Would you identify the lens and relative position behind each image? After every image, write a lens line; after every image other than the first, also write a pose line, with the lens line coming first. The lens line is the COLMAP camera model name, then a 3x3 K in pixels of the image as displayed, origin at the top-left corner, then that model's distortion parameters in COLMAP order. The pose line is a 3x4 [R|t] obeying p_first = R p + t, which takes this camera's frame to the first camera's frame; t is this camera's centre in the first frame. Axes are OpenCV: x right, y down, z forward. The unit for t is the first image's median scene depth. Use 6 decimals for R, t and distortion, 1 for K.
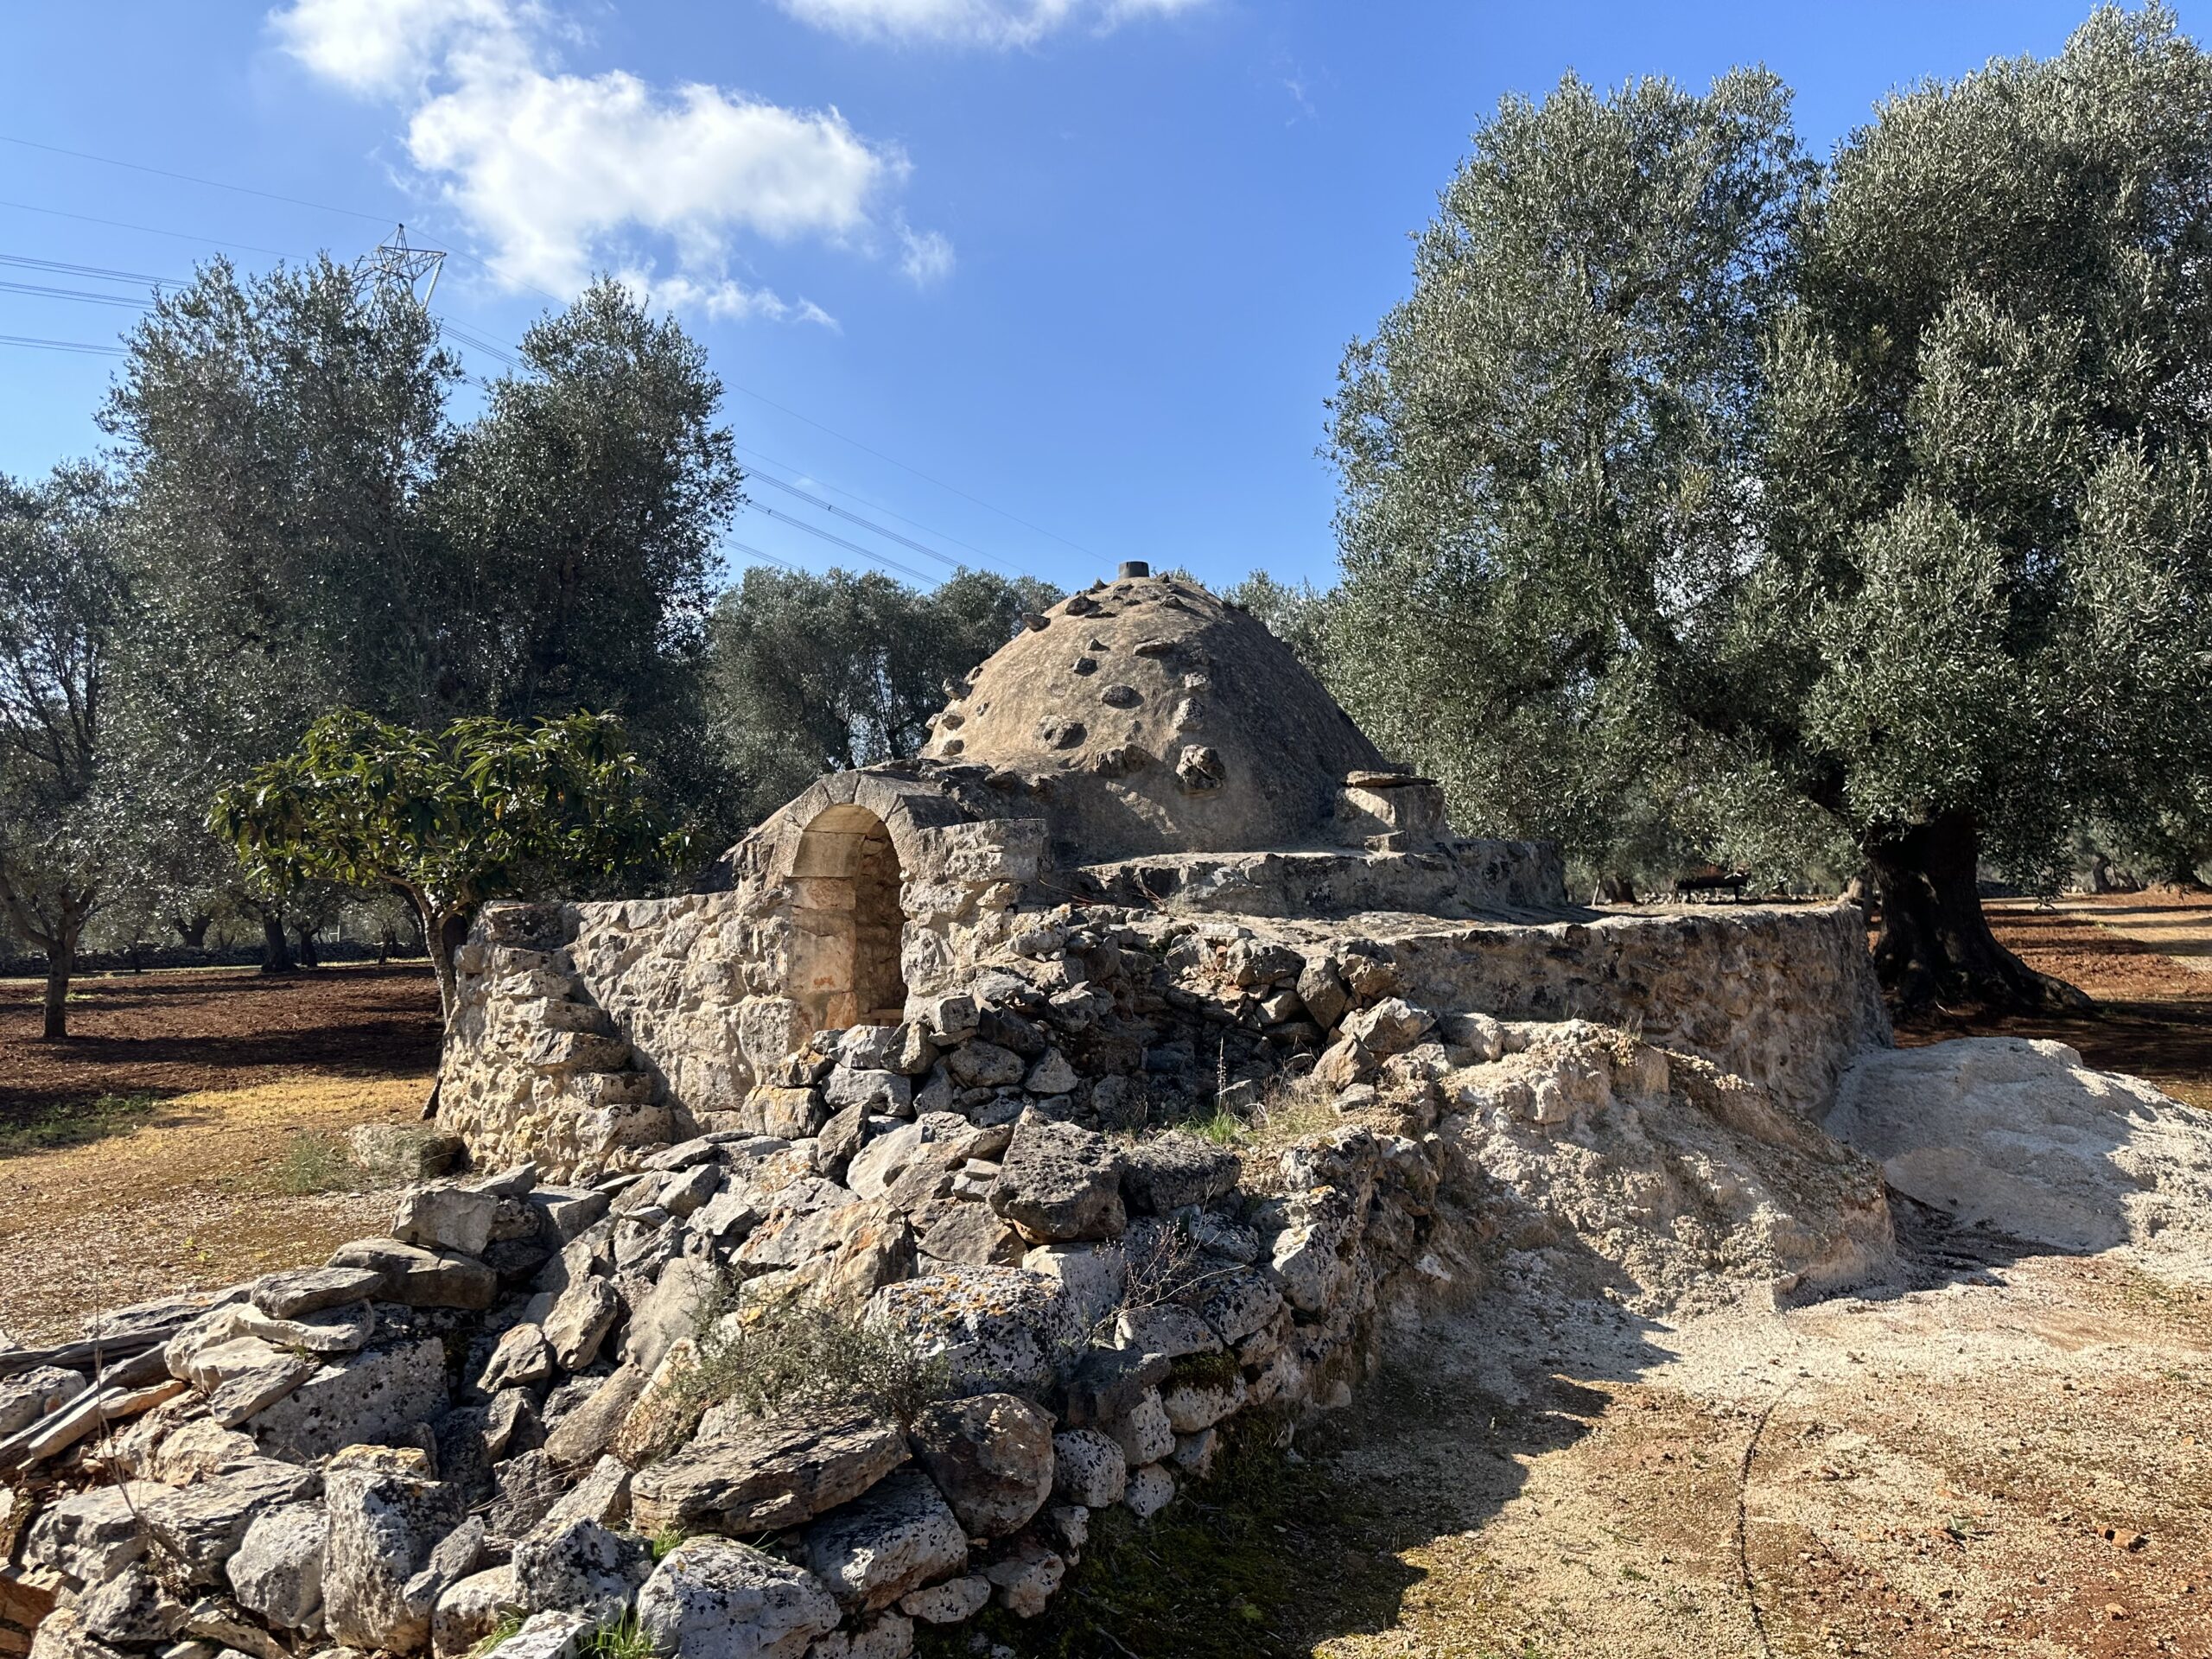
lens RADIAL K [[1587.8, 0, 1078.4], [0, 1587.8, 786.0], [0, 0, 1]] dist [0.045706, -0.043467]
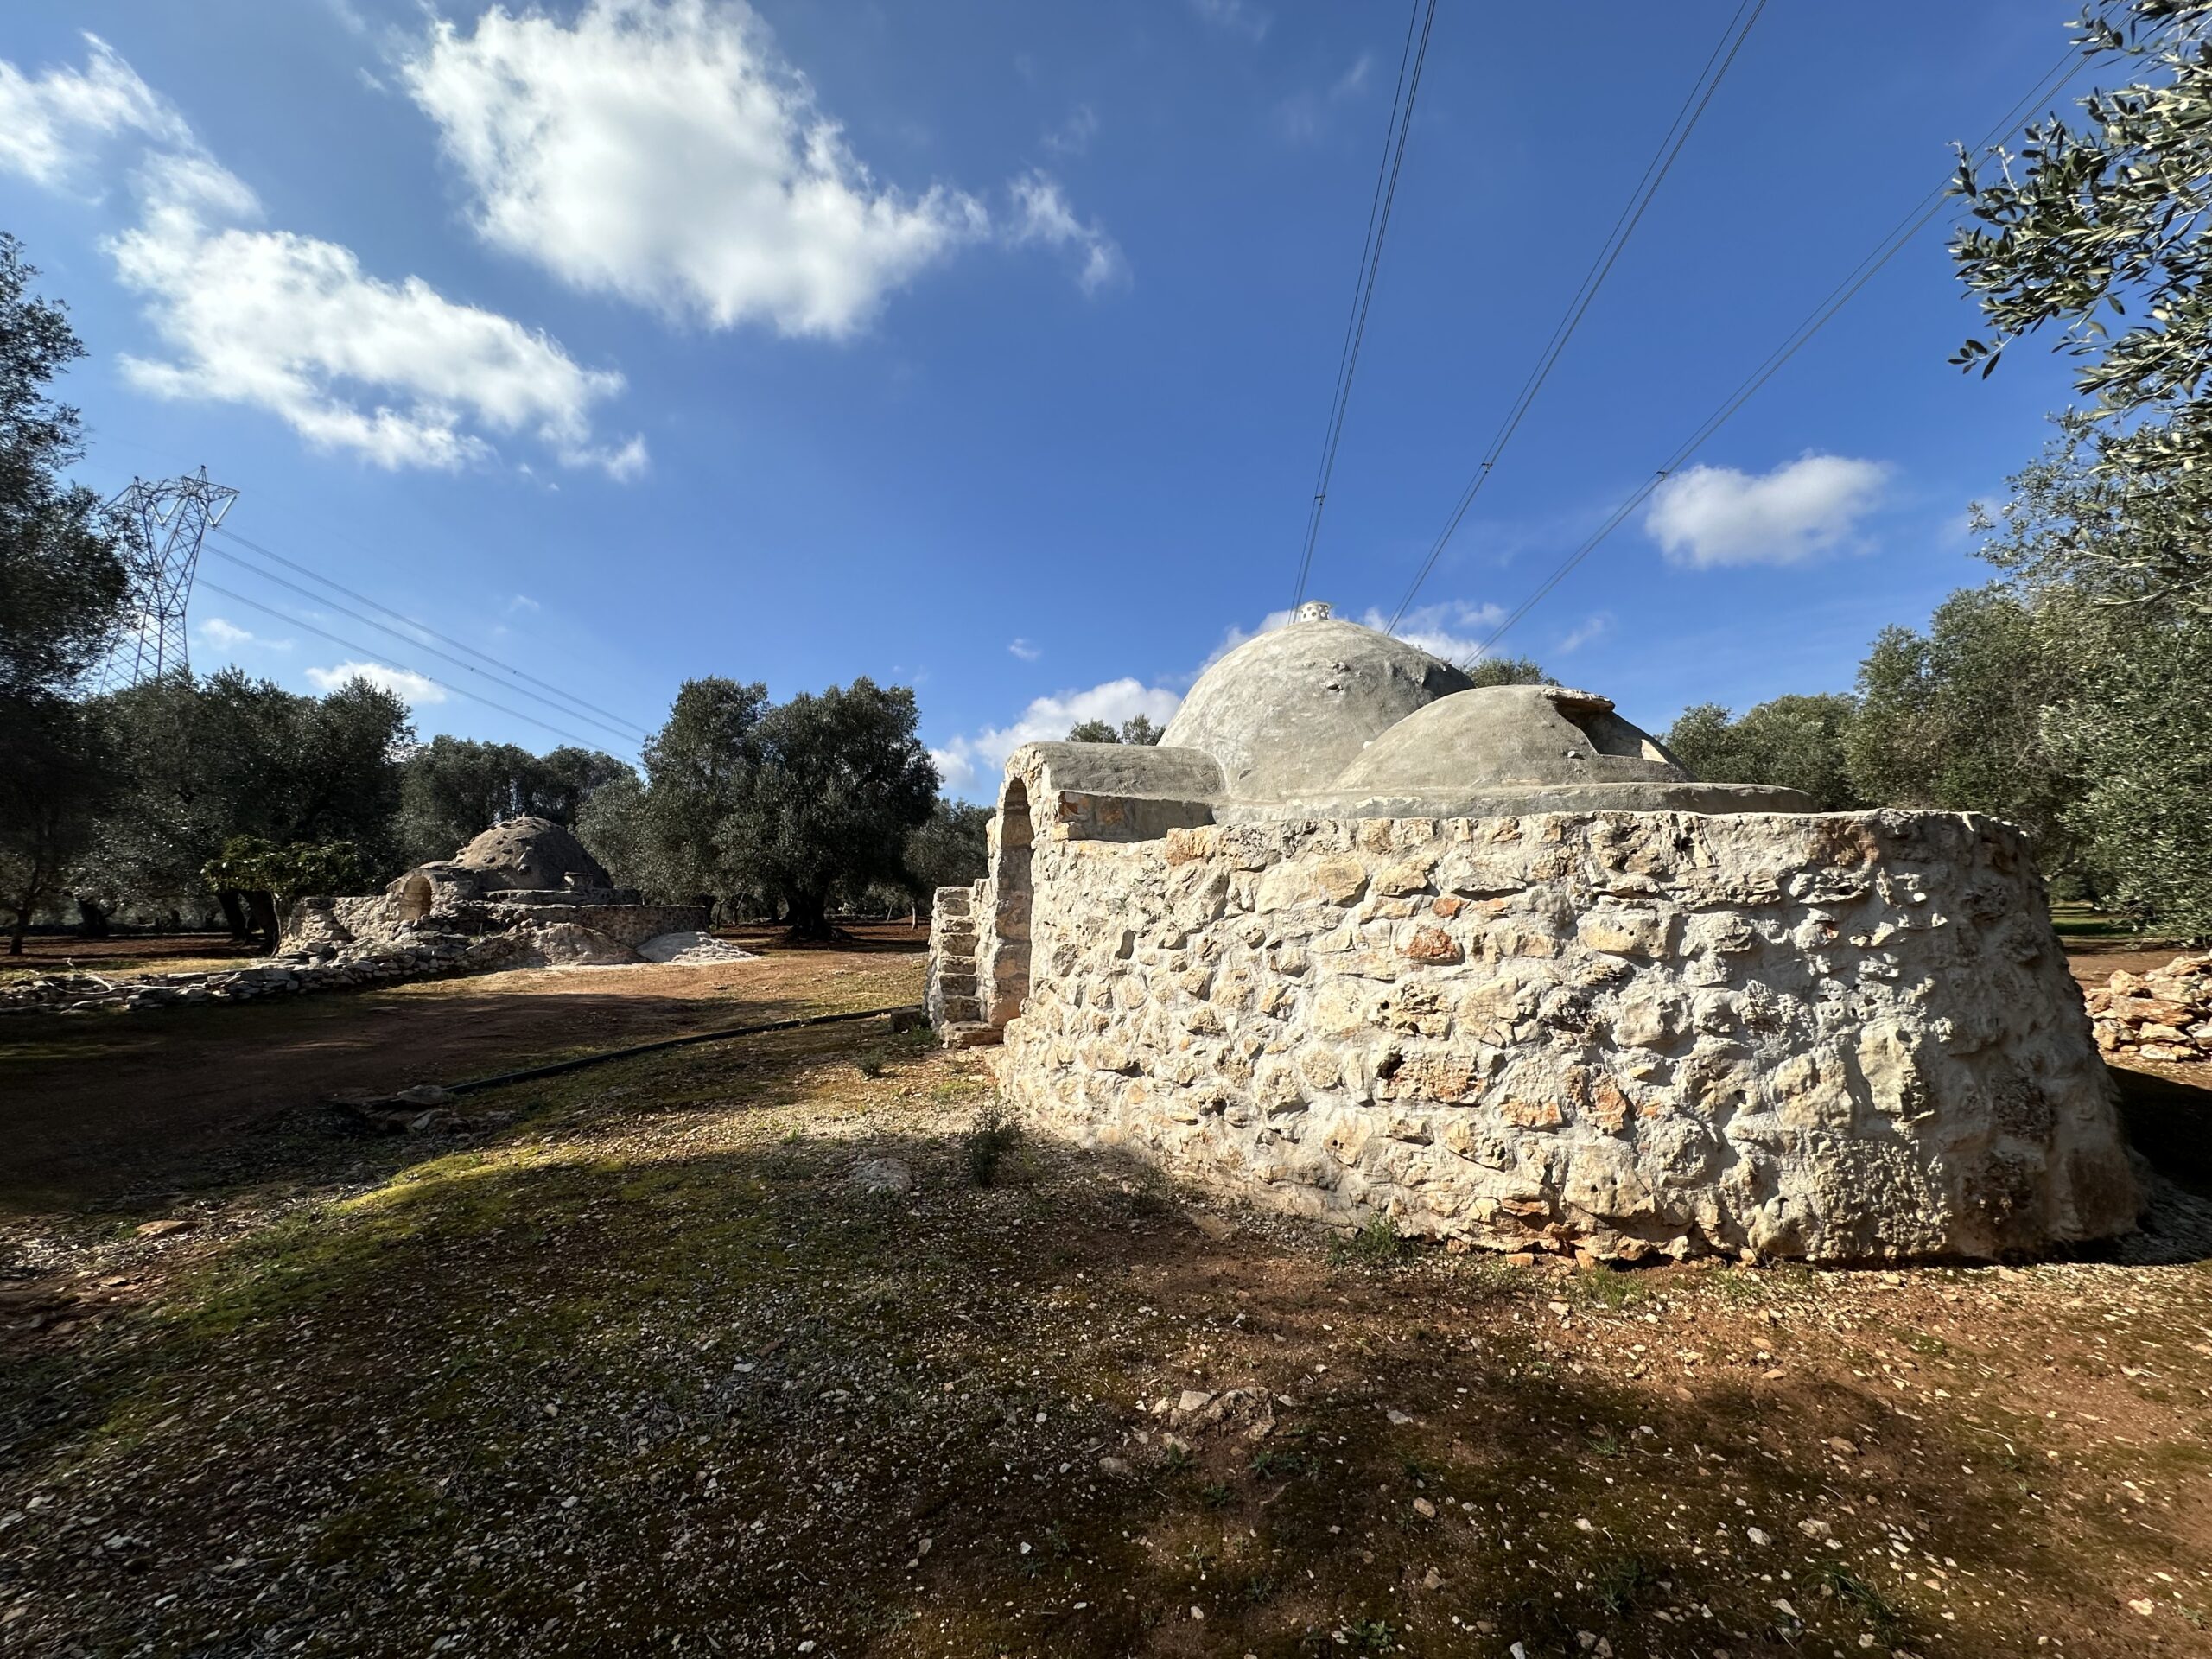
lens RADIAL K [[874.4, 0, 1111.8], [0, 874.4, 824.9], [0, 0, 1]] dist [-0.001647, 0.000342]
pose [[0.905579, 0.061025, 0.419764, 0.309023], [-0.049568, 0.998042, -0.038159, -0.072424], [-0.421271, 0.013749, 0.906831, -1.082704]]
